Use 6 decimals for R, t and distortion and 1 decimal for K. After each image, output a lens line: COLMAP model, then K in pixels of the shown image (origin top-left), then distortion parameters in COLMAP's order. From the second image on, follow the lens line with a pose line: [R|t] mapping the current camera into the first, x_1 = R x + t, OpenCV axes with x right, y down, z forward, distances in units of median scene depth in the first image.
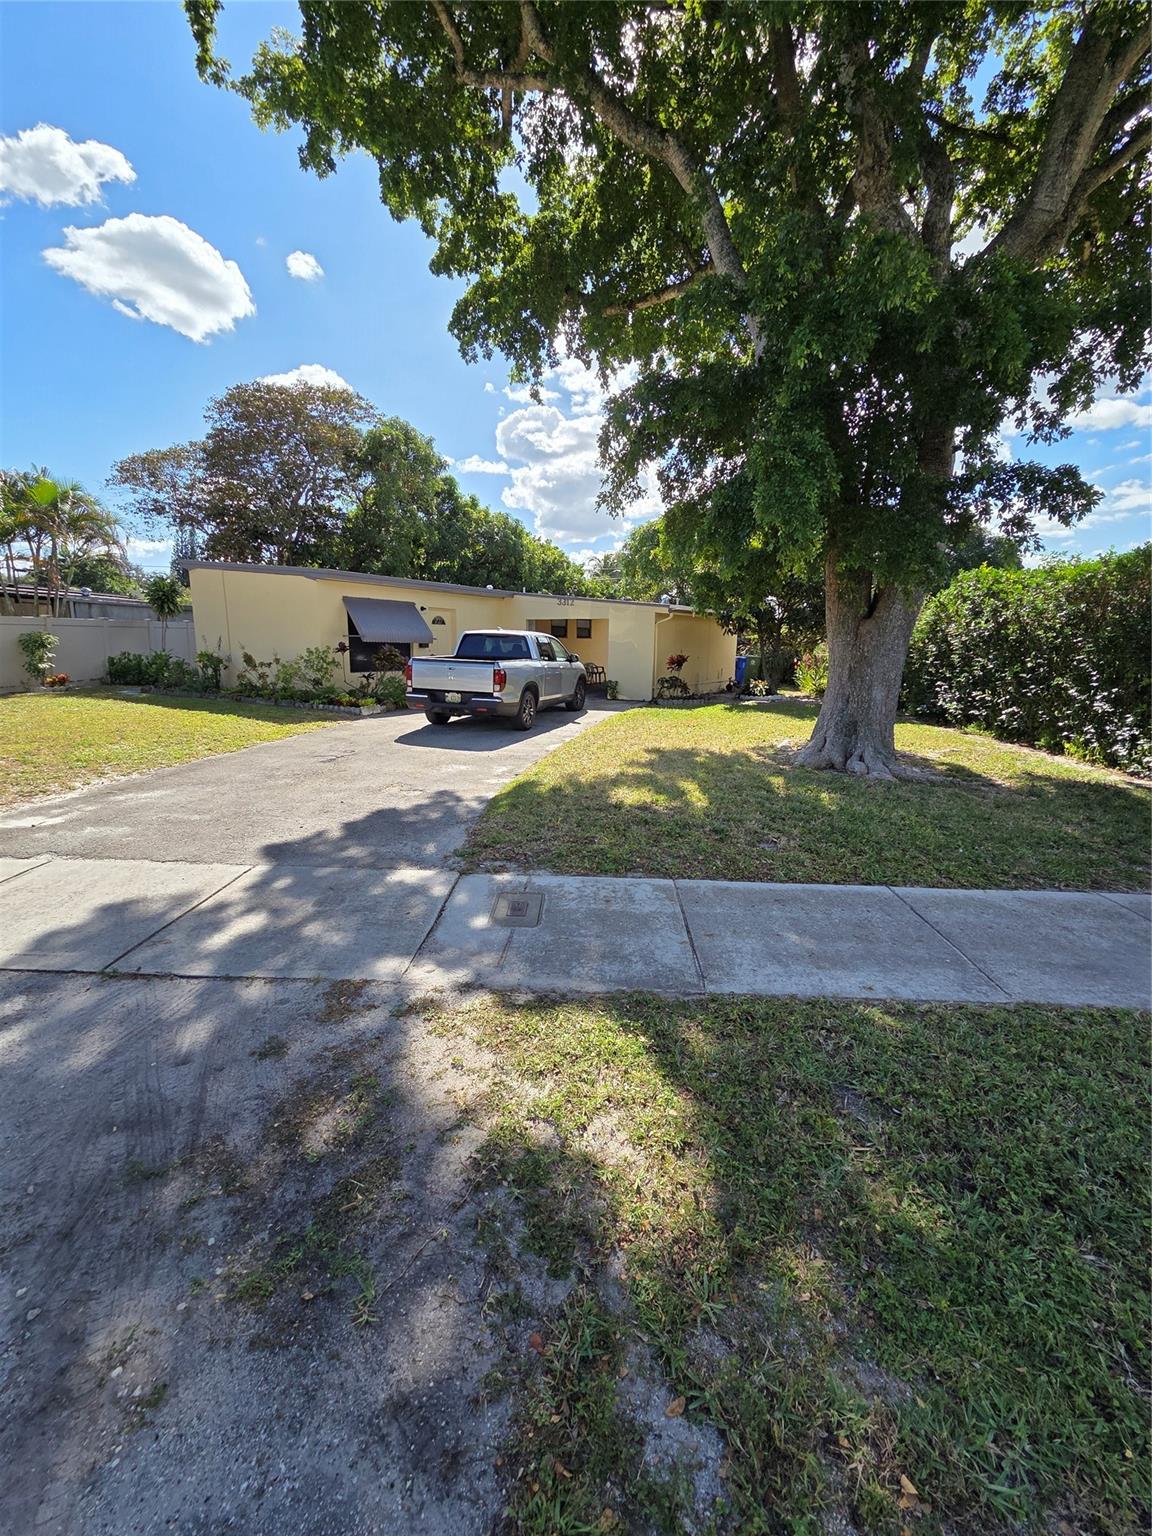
lens RADIAL K [[627.1, 0, 583.6], [0, 627.1, 763.0], [0, 0, 1]] dist [0.001310, 0.000280]
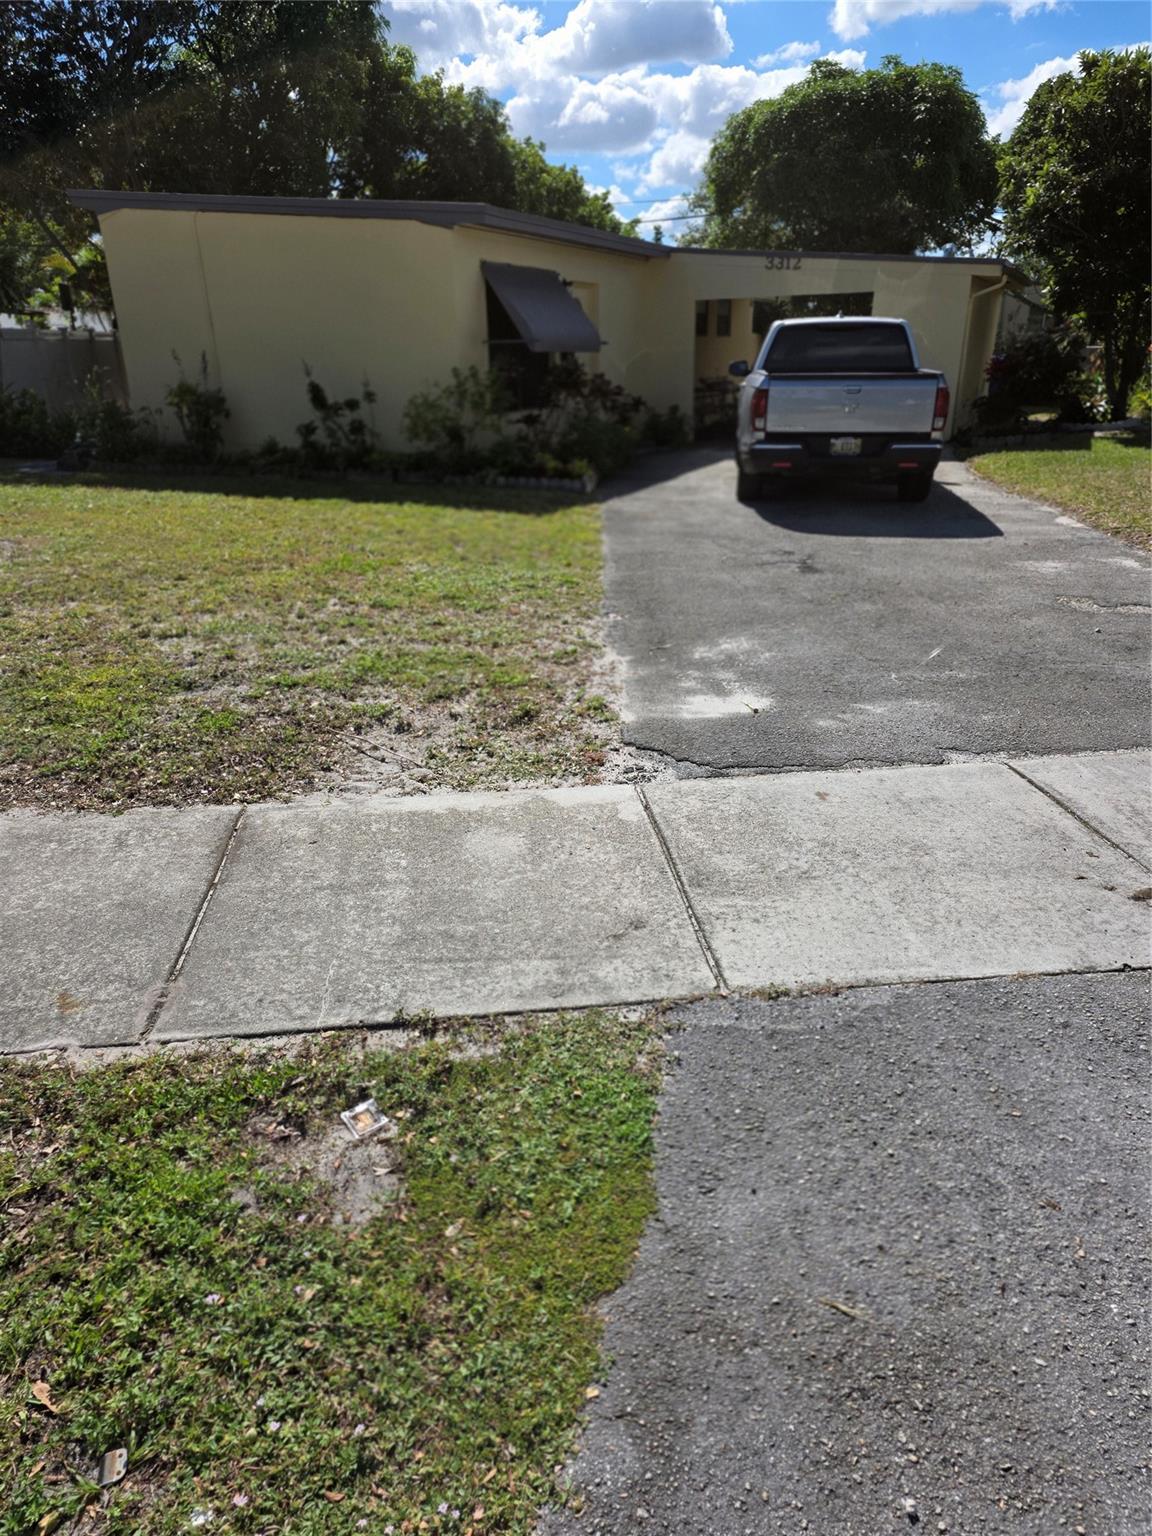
lens RADIAL K [[1027.0, 0, 576.0], [0, 1027.0, 768.0], [0, 0, 1]] dist [0.084251, -0.084570]
pose [[0.989819, -0.083614, 0.115180, -0.868225], [0.059923, 0.978846, 0.195624, -0.027410], [-0.129100, -0.186731, 0.973892, 0.100321]]
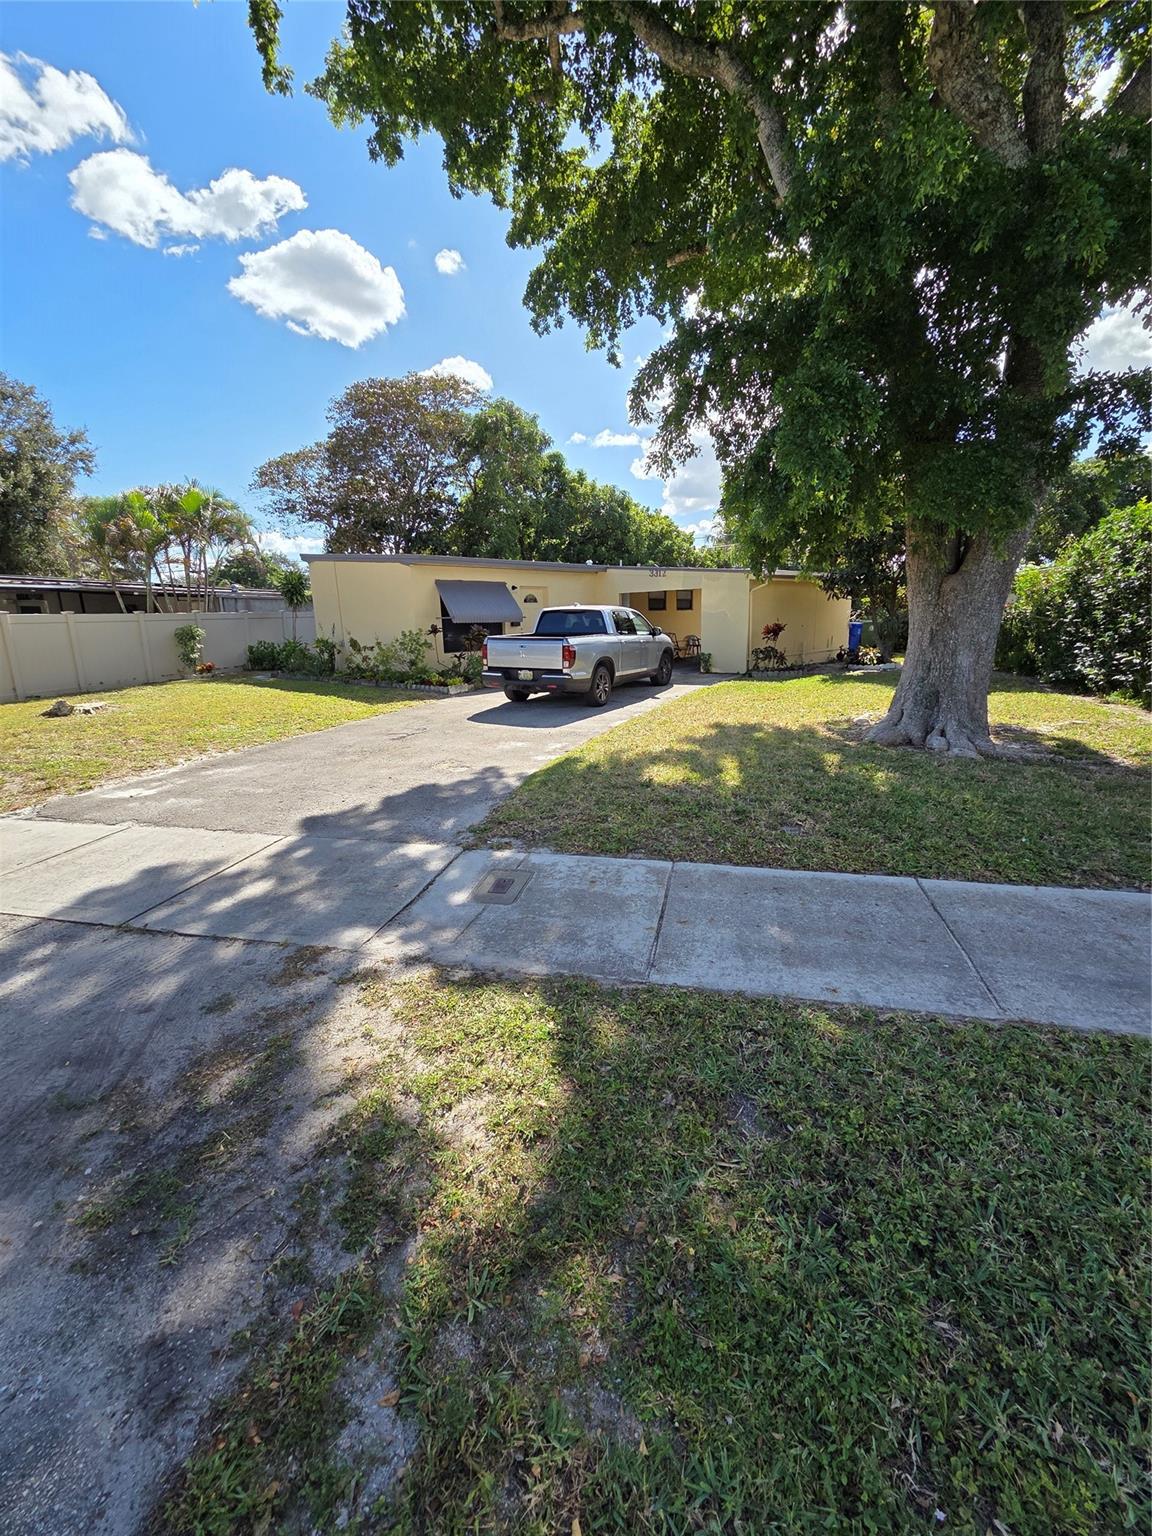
lens RADIAL K [[627.9, 0, 583.1], [0, 627.9, 764.1], [0, 0, 1]] dist [0.001764, 0.000327]
pose [[0.980339, 0.003654, -0.197285, 0.126320], [0.004441, 0.999167, 0.040573, -0.001875], [0.197269, -0.040651, 0.979506, 0.025896]]
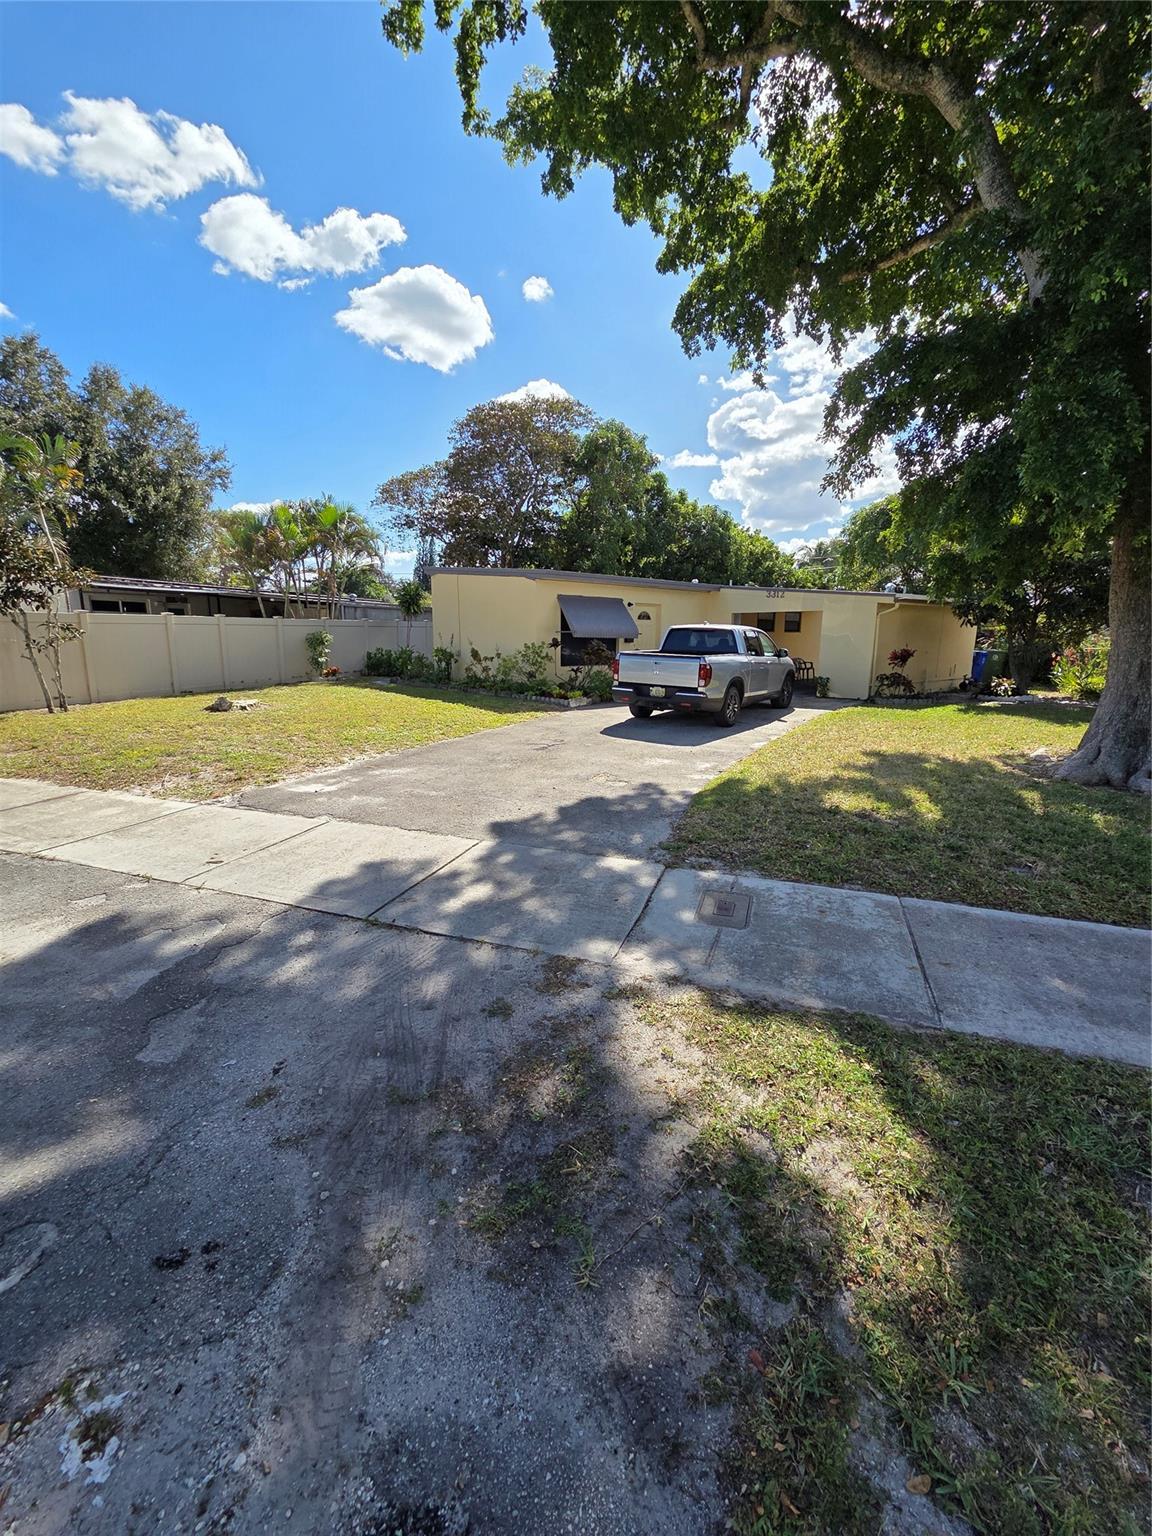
lens RADIAL K [[627.1, 0, 583.6], [0, 627.1, 763.0], [0, 0, 1]] dist [0.001310, 0.000280]
pose [[0.952725, 0.051722, -0.299400, -0.018731], [-0.049361, 0.998662, 0.015447, 0.000824], [0.299798, 0.000062, 0.954003, -0.000427]]
